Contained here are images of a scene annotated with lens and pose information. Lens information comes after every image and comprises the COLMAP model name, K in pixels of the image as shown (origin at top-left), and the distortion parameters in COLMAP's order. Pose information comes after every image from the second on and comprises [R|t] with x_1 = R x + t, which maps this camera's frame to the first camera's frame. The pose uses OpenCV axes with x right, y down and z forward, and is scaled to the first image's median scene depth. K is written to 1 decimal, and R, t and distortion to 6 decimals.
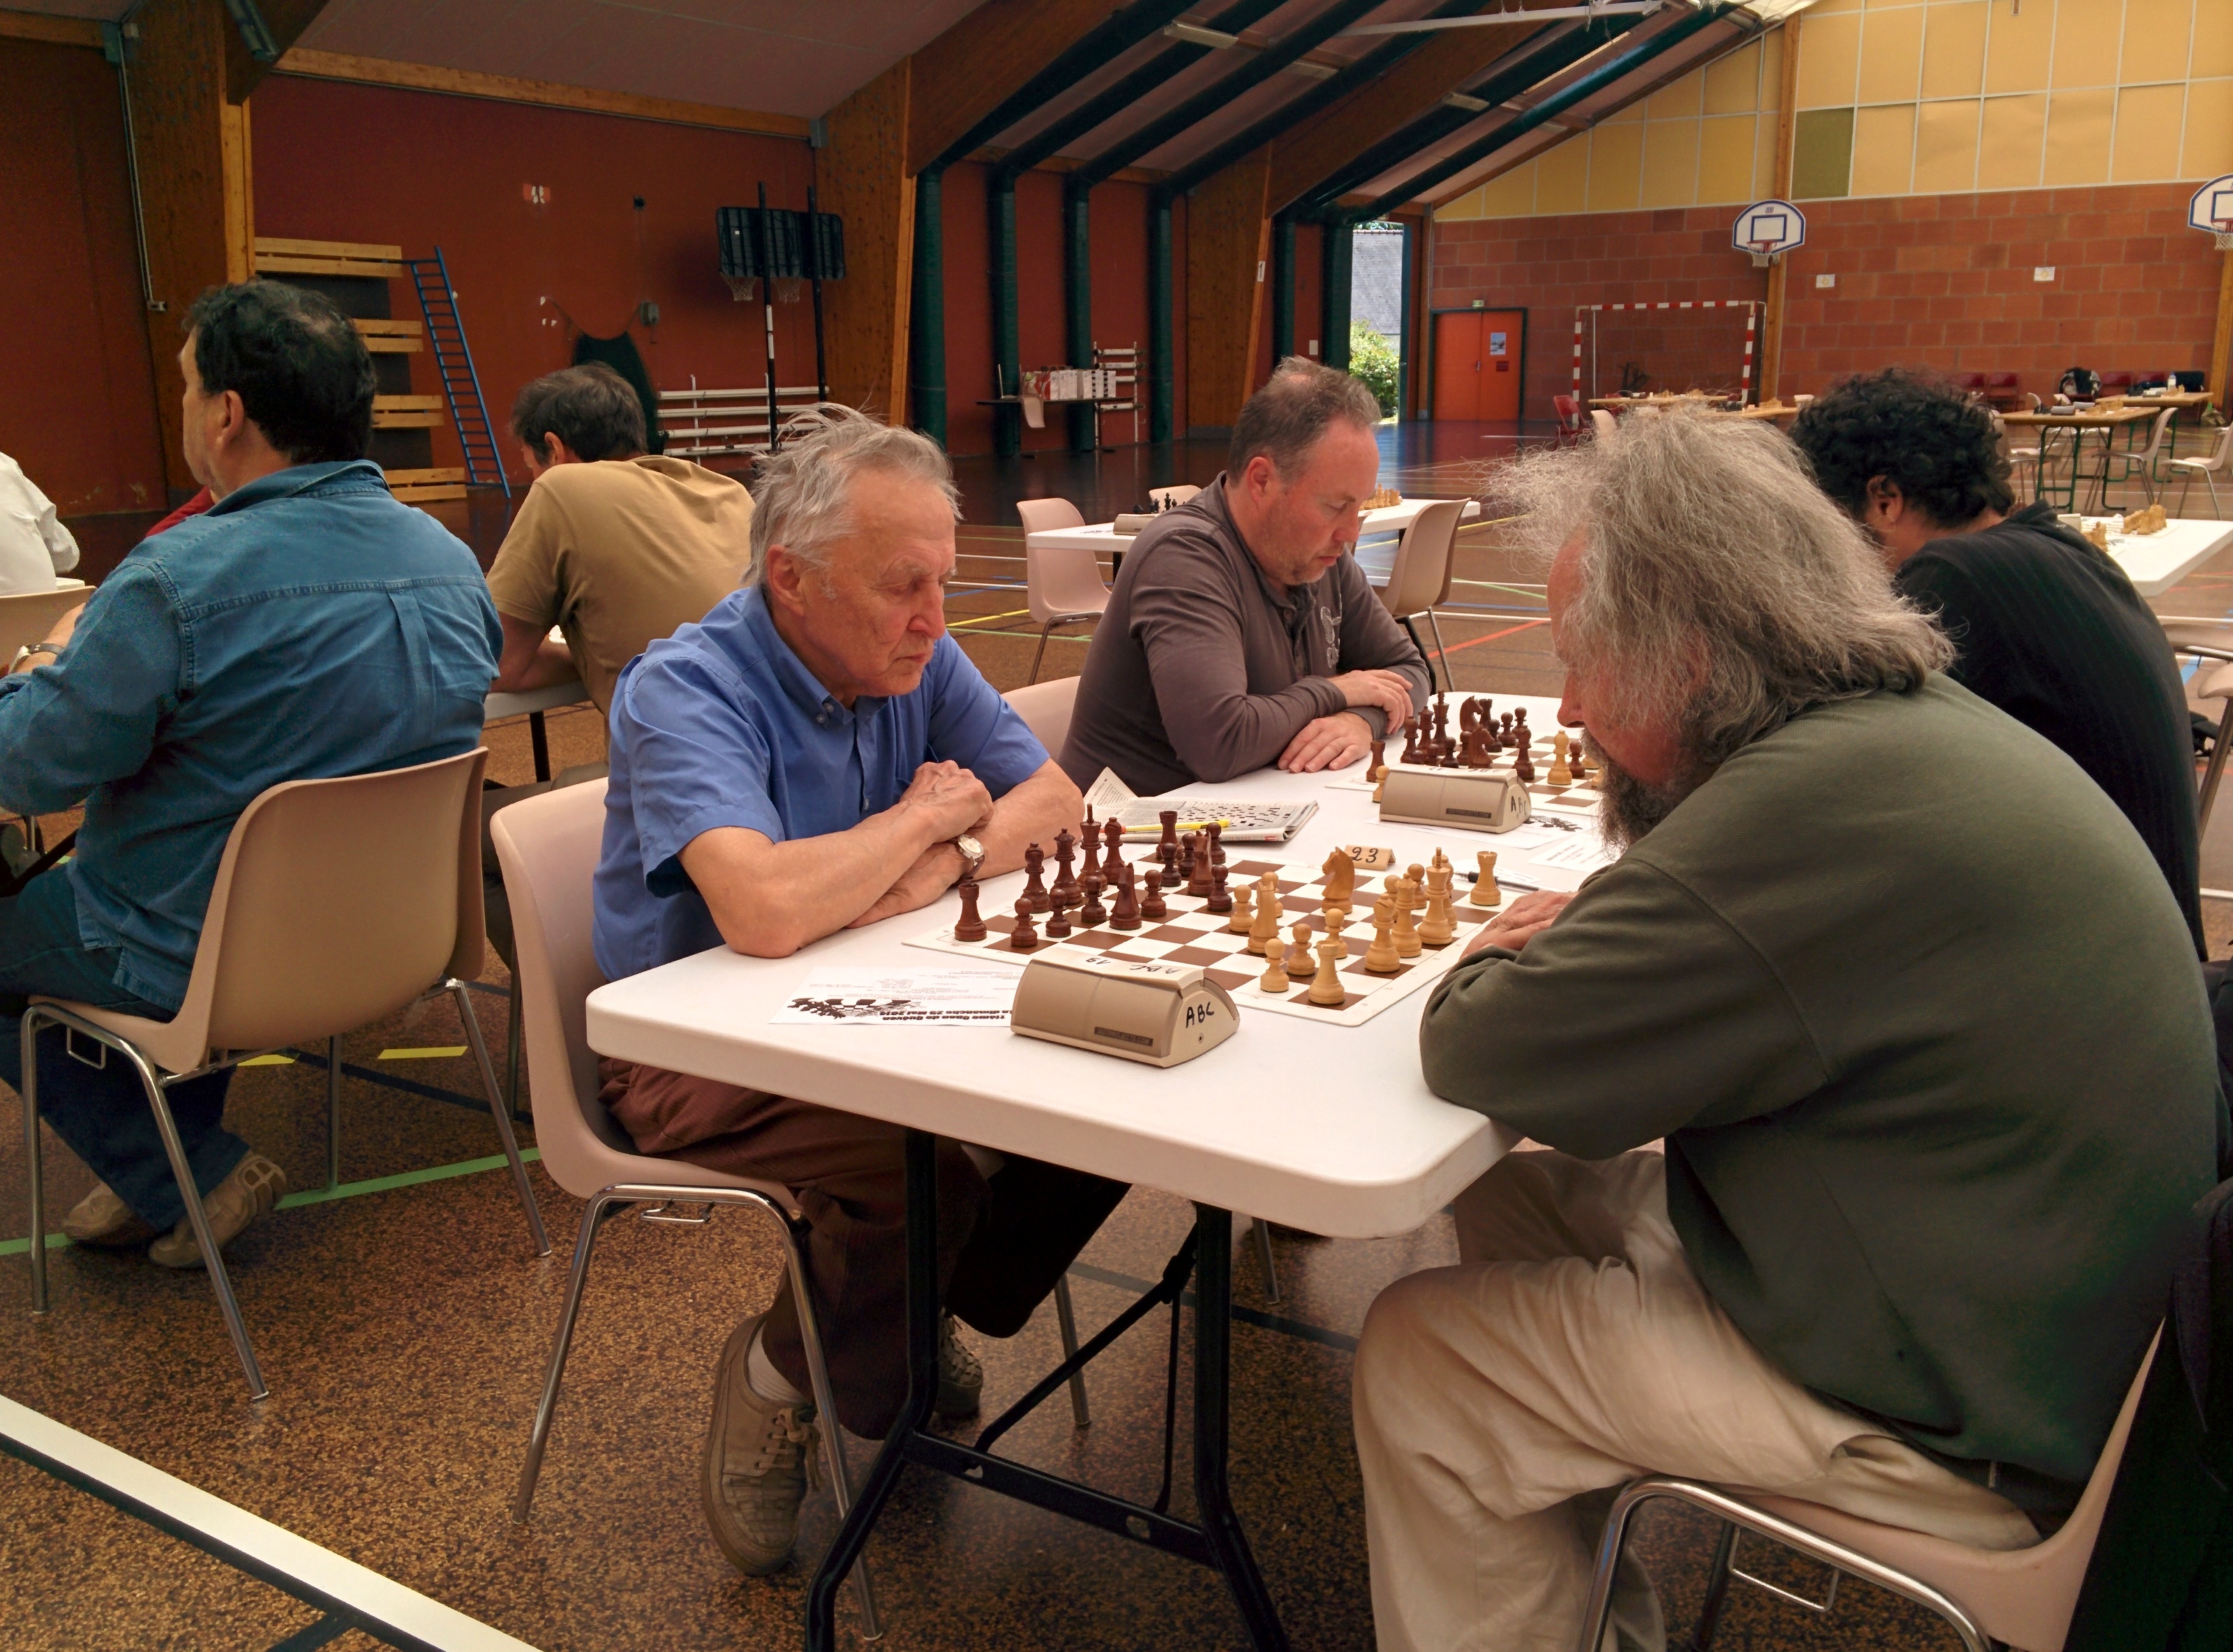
lens RADIAL K [[1998.3, 0, 1112.8], [0, 1998.3, 886.2], [0, 0, 1]] dist [0.040165, -0.058224]
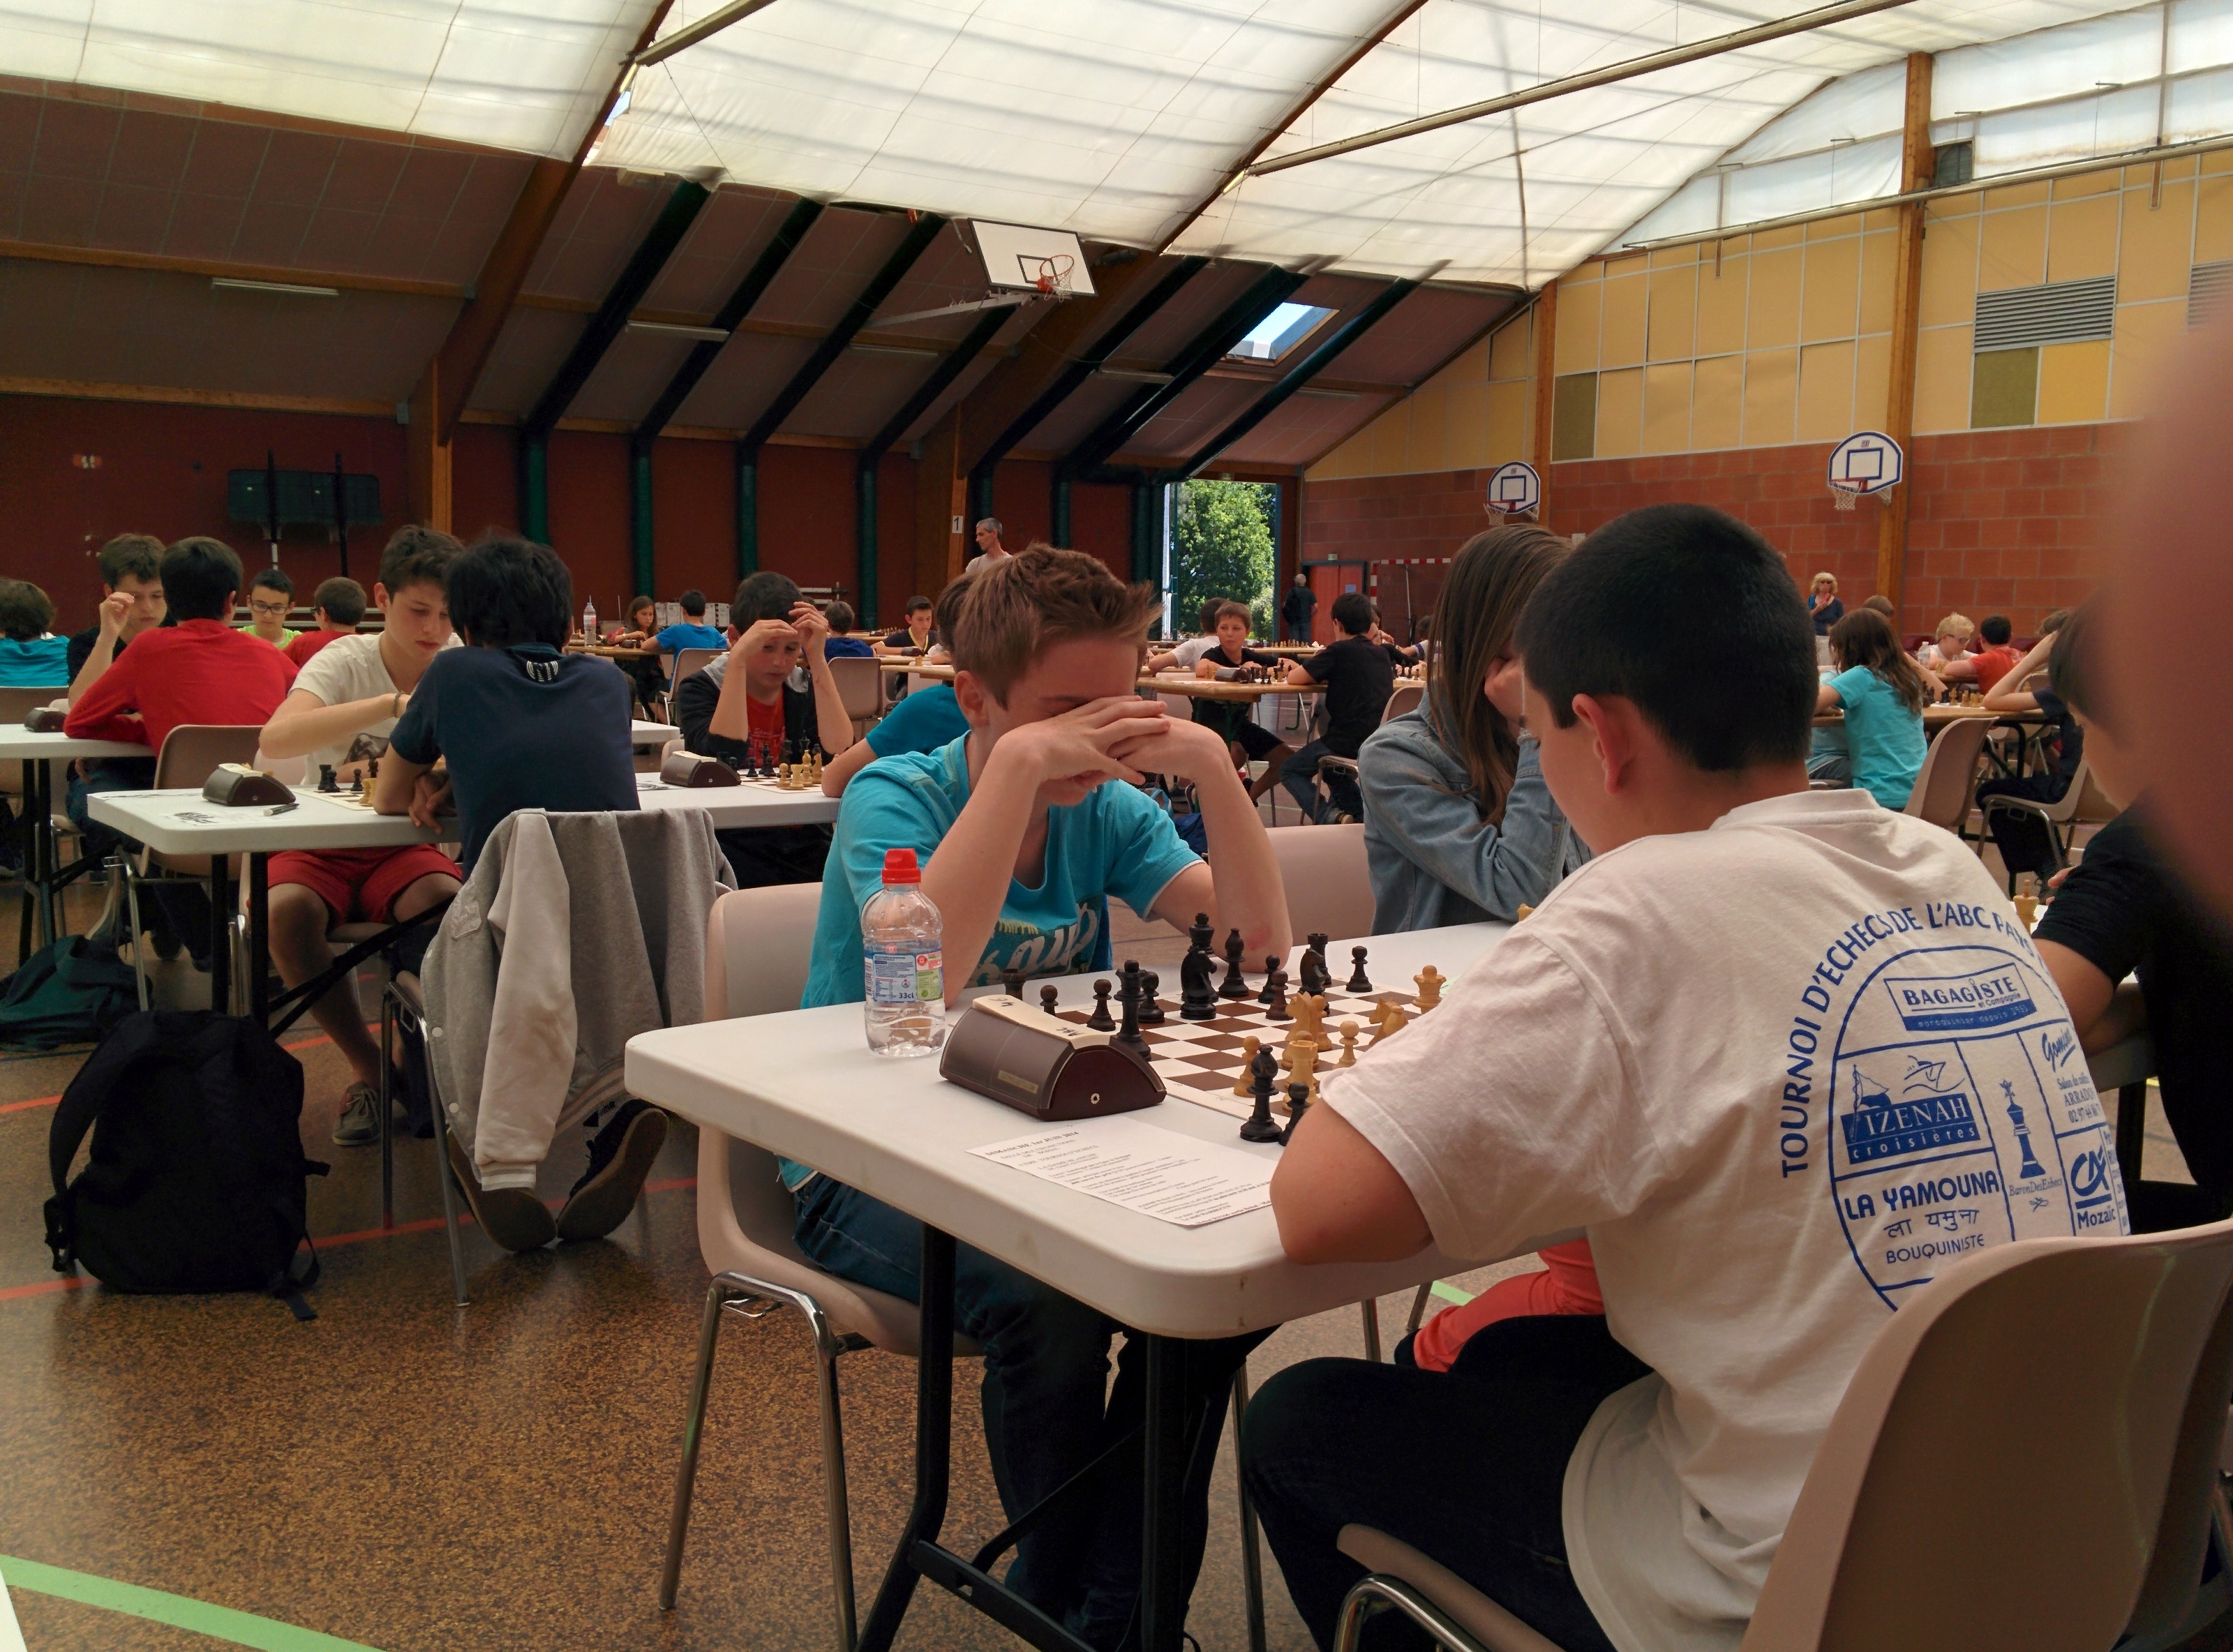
lens RADIAL K [[1981.9, 0, 1115.6], [0, 1981.9, 818.3], [0, 0, 1]] dist [0.081093, -0.120741]
pose [[0.923631, 0.063905, -0.377918, 0.530990], [-0.119496, 0.984870, -0.125508, -0.014652], [0.364180, 0.161083, 0.917292, 0.036472]]
